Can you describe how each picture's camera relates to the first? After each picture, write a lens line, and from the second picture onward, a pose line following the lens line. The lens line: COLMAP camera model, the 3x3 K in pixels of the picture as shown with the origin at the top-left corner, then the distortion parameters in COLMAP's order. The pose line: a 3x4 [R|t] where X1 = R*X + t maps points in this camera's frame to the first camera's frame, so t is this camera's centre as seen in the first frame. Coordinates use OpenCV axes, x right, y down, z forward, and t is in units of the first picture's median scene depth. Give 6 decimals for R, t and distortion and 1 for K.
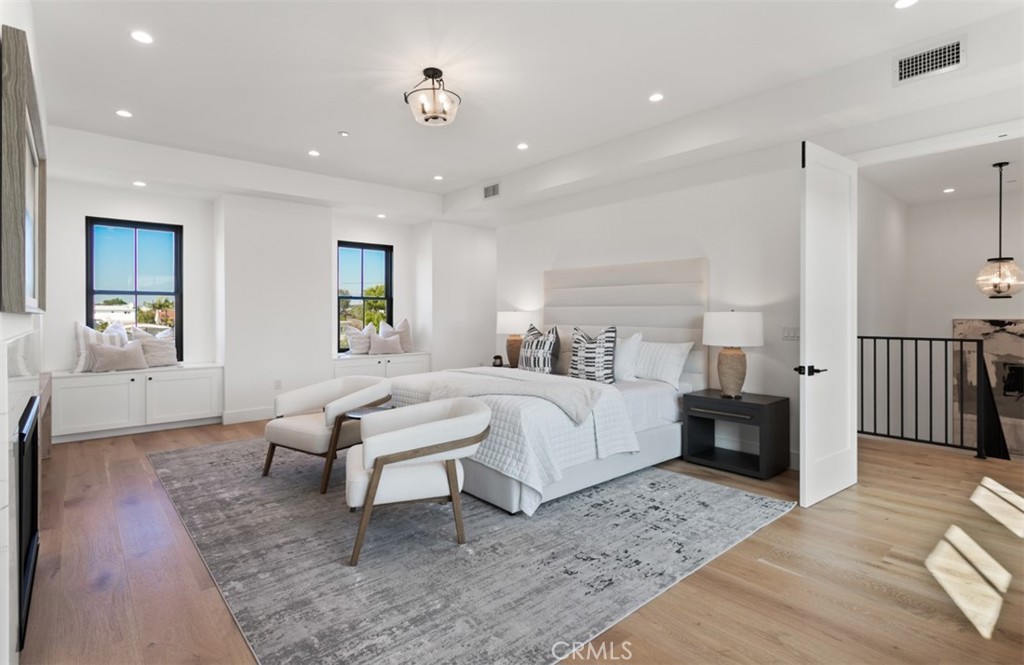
lens RADIAL K [[501.6, 0, 497.0], [0, 501.6, 314.7], [0, 0, 1]] dist [0.008342, 0.002684]
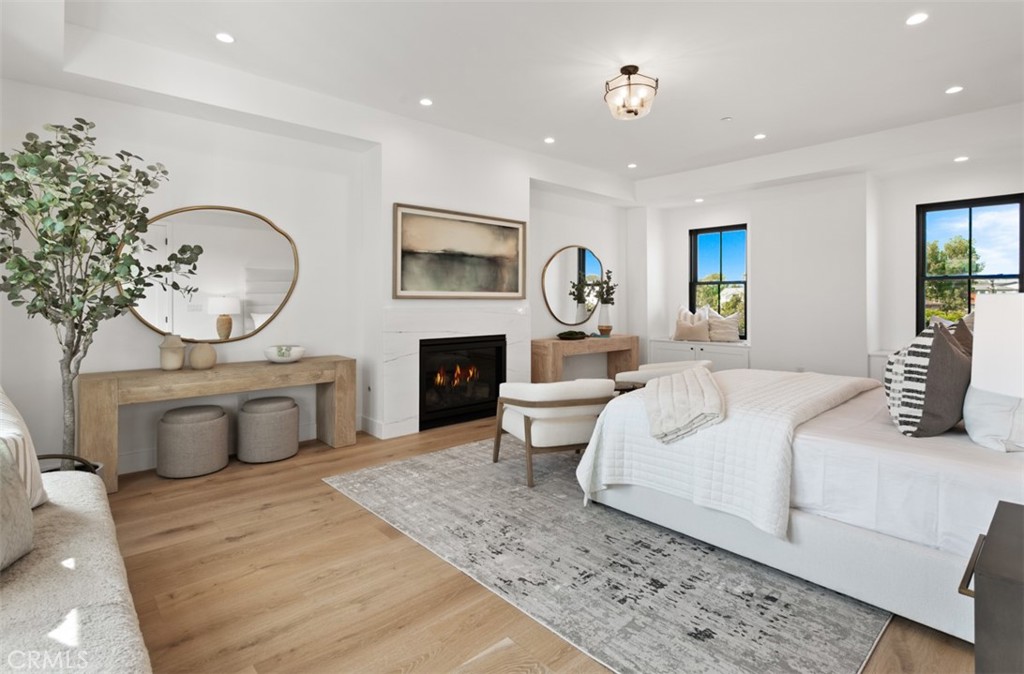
lens RADIAL K [[503.9, 0, 510.2], [0, 503.9, 301.5], [0, 0, 1]] dist [-0.002855, 0.000029]
pose [[0.034620, 0.004607, -0.999390, 1.072192], [-0.003687, 0.999983, 0.004482, -0.001199], [0.999394, 0.003529, 0.034636, 0.843846]]
